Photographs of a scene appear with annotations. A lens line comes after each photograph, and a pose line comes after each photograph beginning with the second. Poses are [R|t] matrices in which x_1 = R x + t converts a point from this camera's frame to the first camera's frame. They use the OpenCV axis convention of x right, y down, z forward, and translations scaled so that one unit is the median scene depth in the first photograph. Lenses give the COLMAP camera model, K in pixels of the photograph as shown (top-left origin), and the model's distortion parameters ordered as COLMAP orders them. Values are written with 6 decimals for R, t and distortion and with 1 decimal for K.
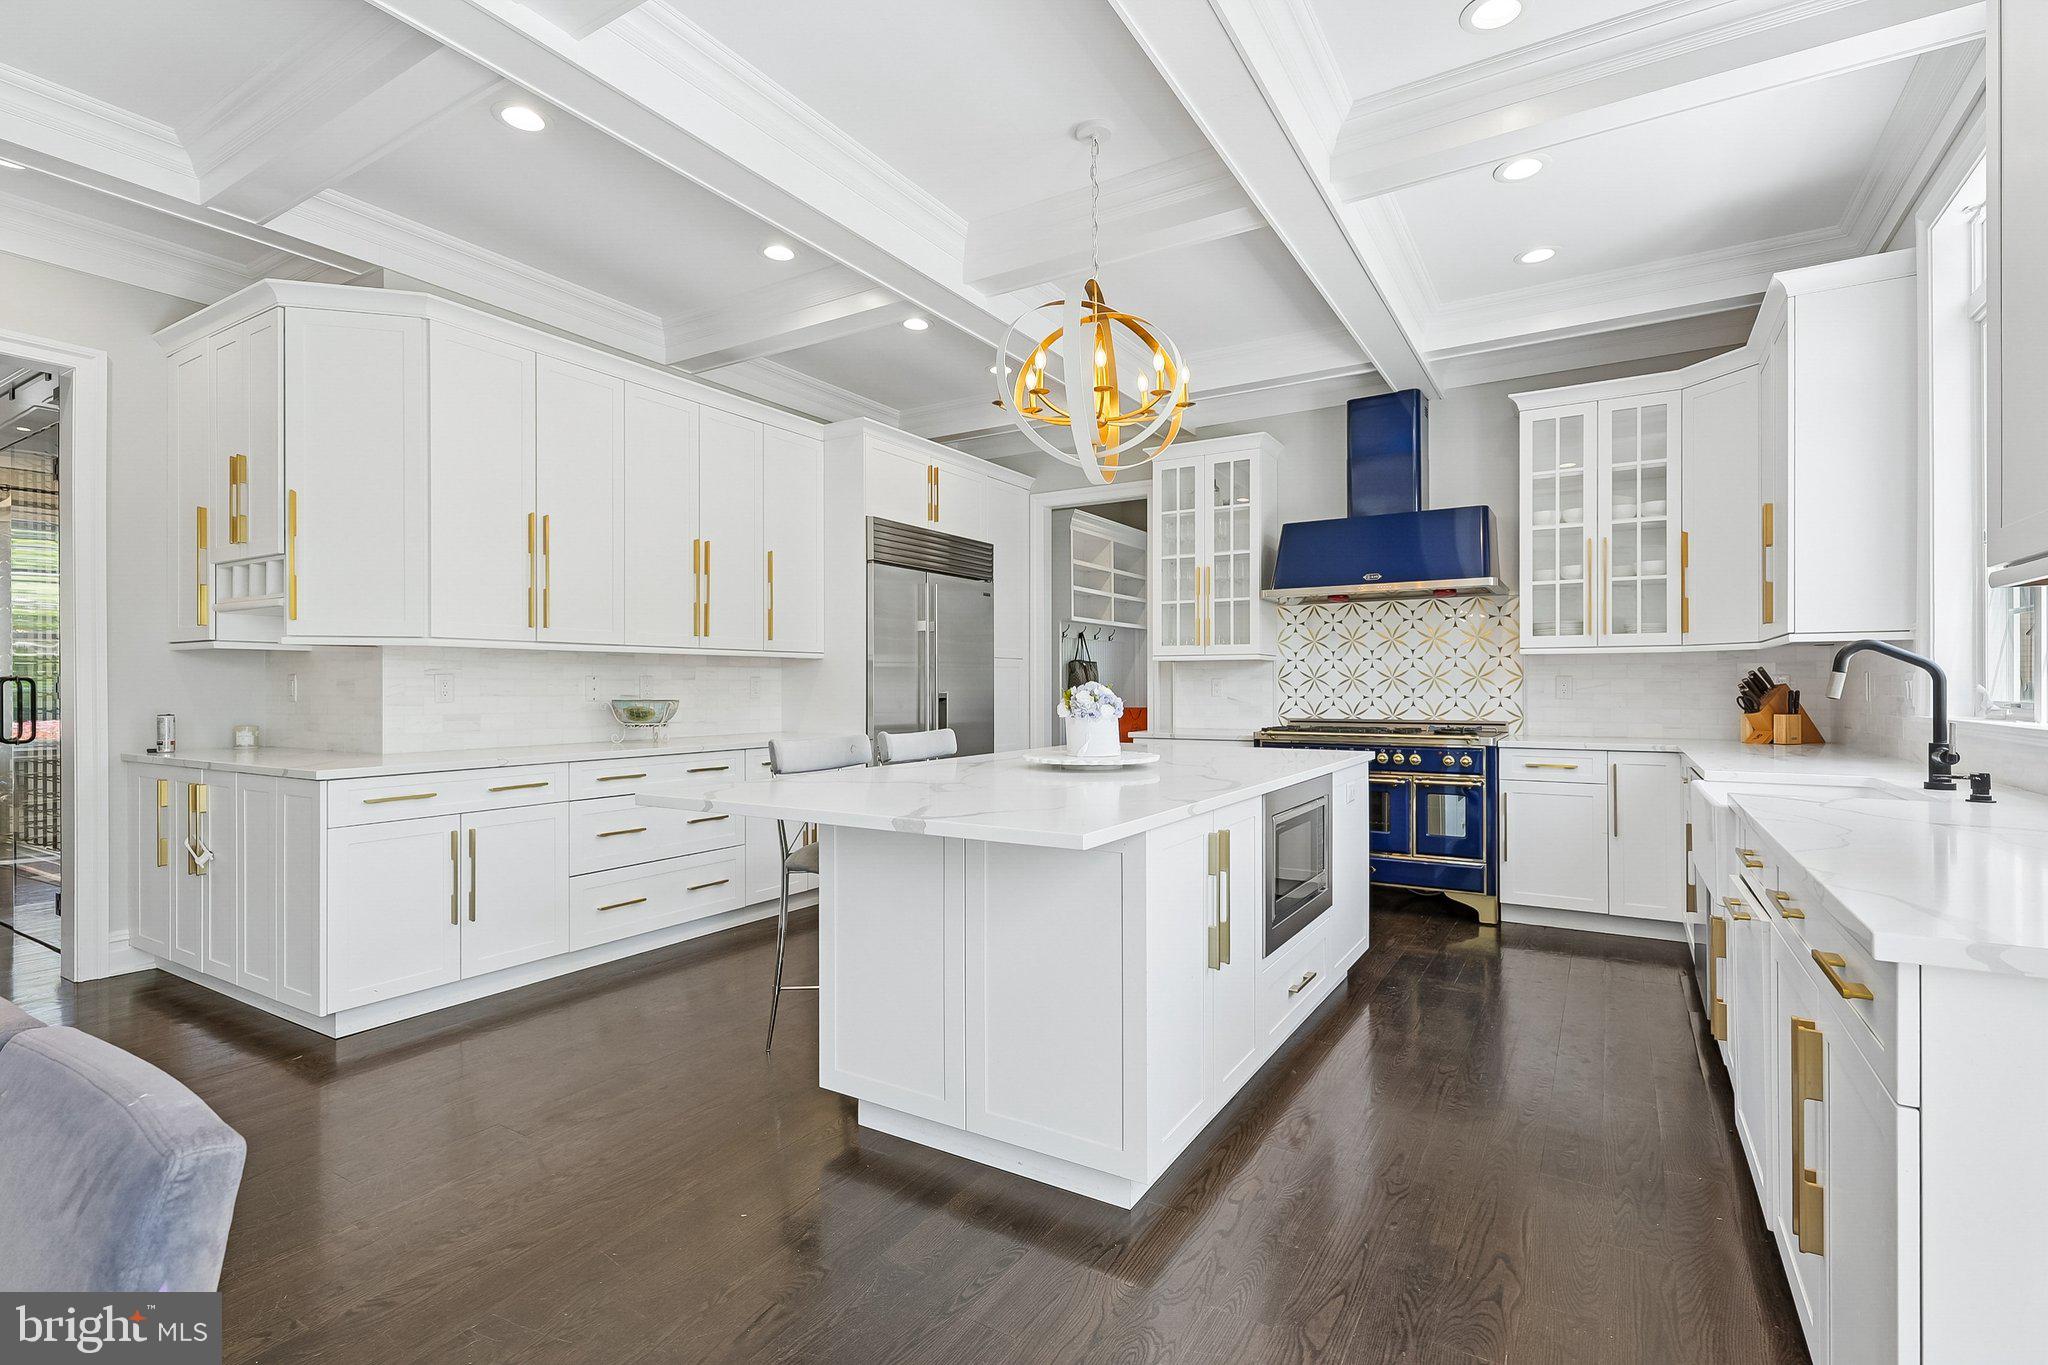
lens RADIAL K [[957.4, 0, 1034.4], [0, 957.4, 683.2], [0, 0, 1]] dist [0.001181, -0.001653]
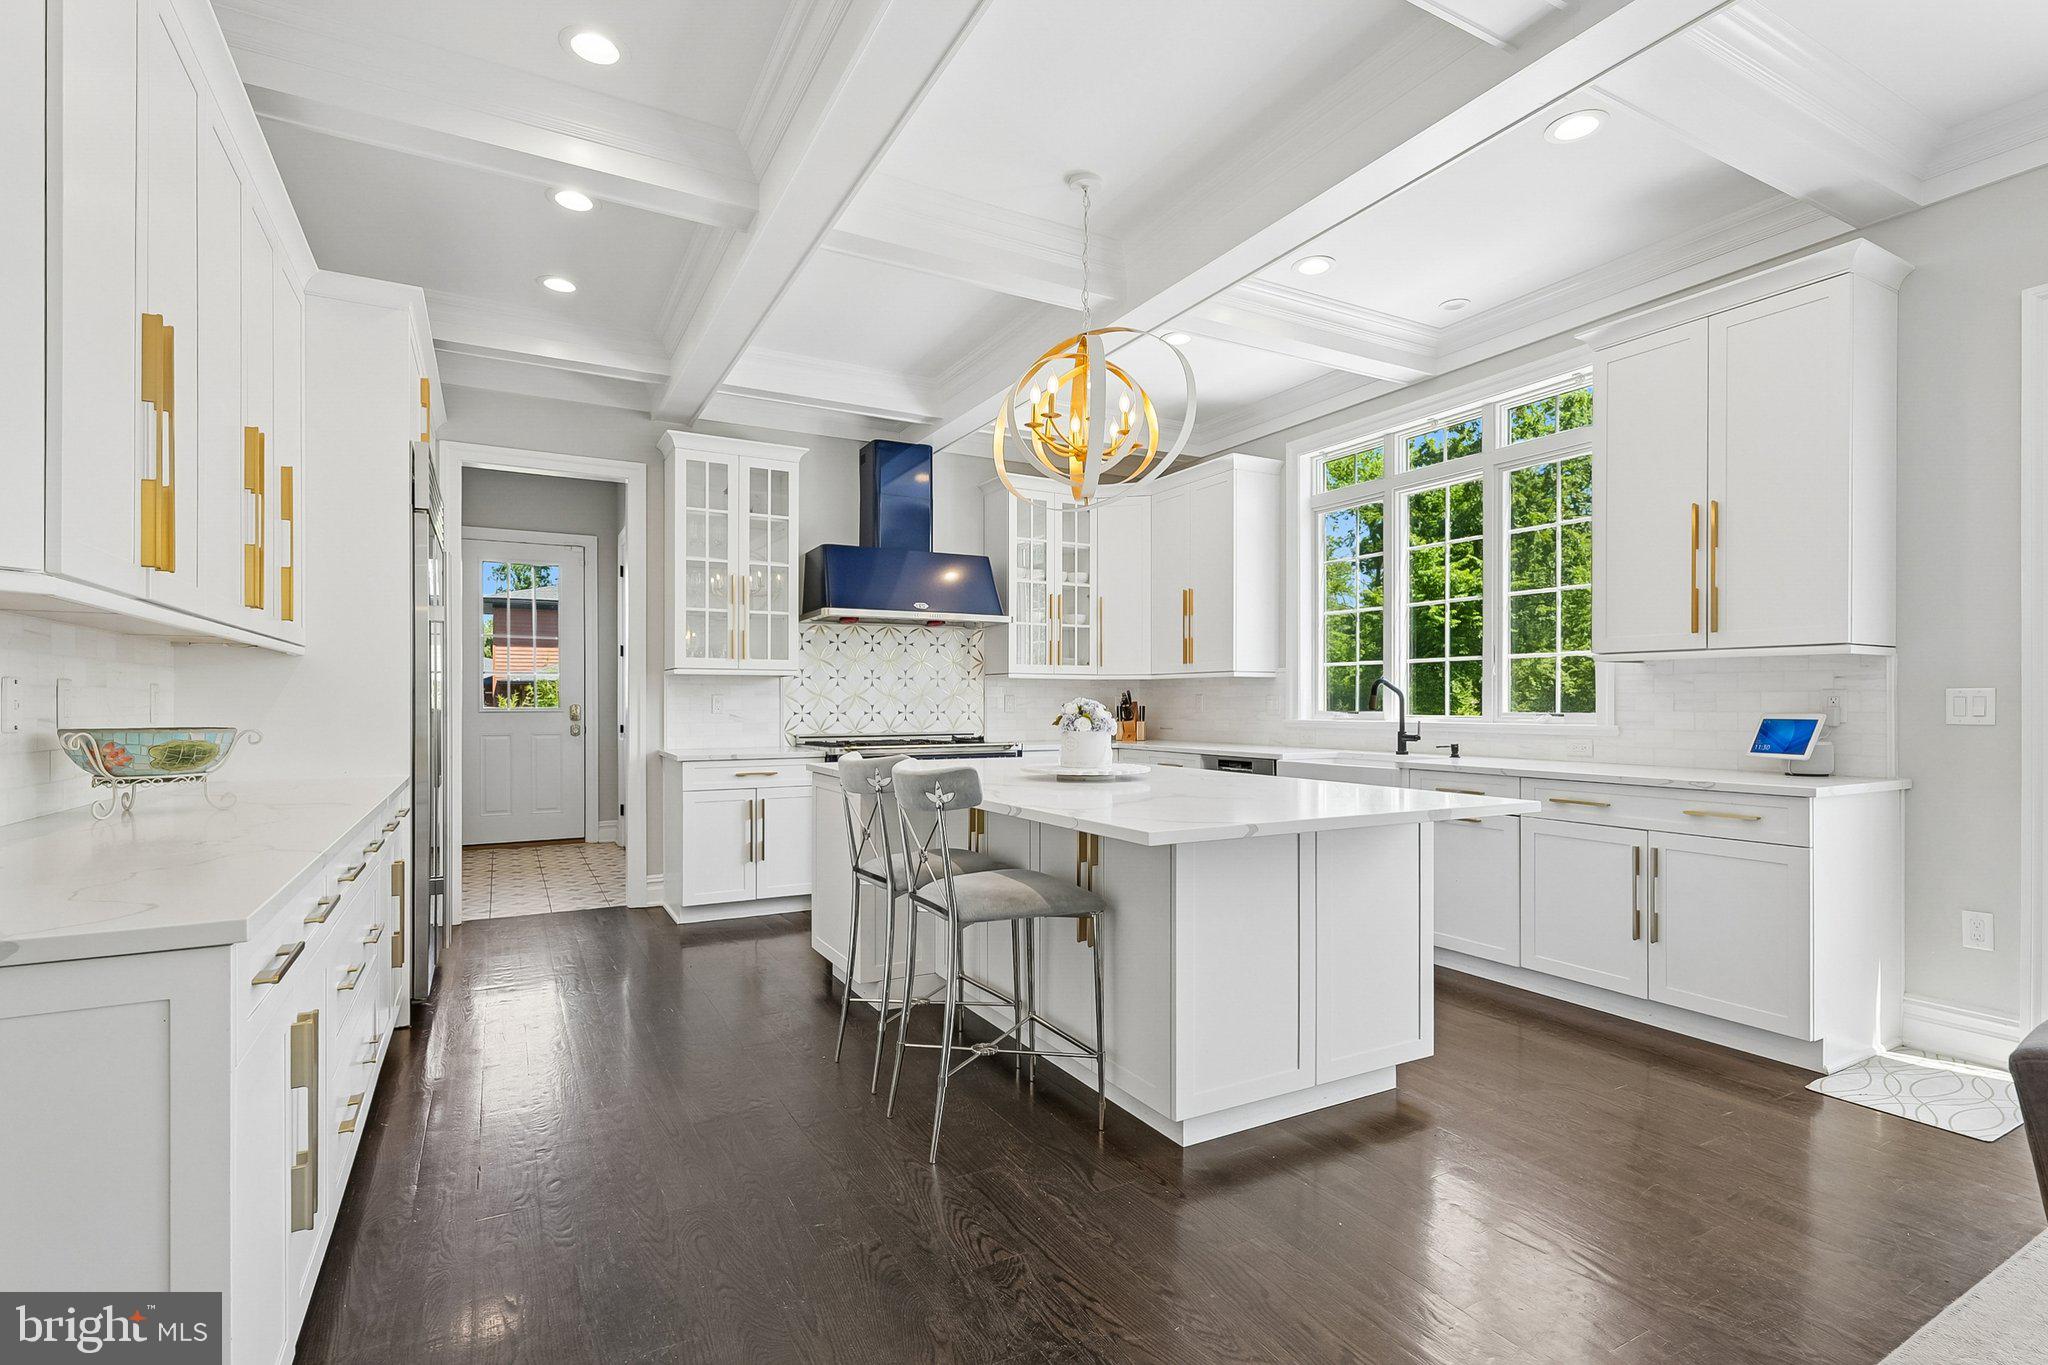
lens RADIAL K [[957.4, 0, 1023.0], [0, 957.4, 691.8], [0, 0, 1]] dist [0.001181, -0.001653]
pose [[0.489880, 0.012502, 0.871700, -0.569784], [-0.002435, 0.999913, -0.012972, 0.004753], [-0.871787, 0.004232, 0.489868, 0.338225]]
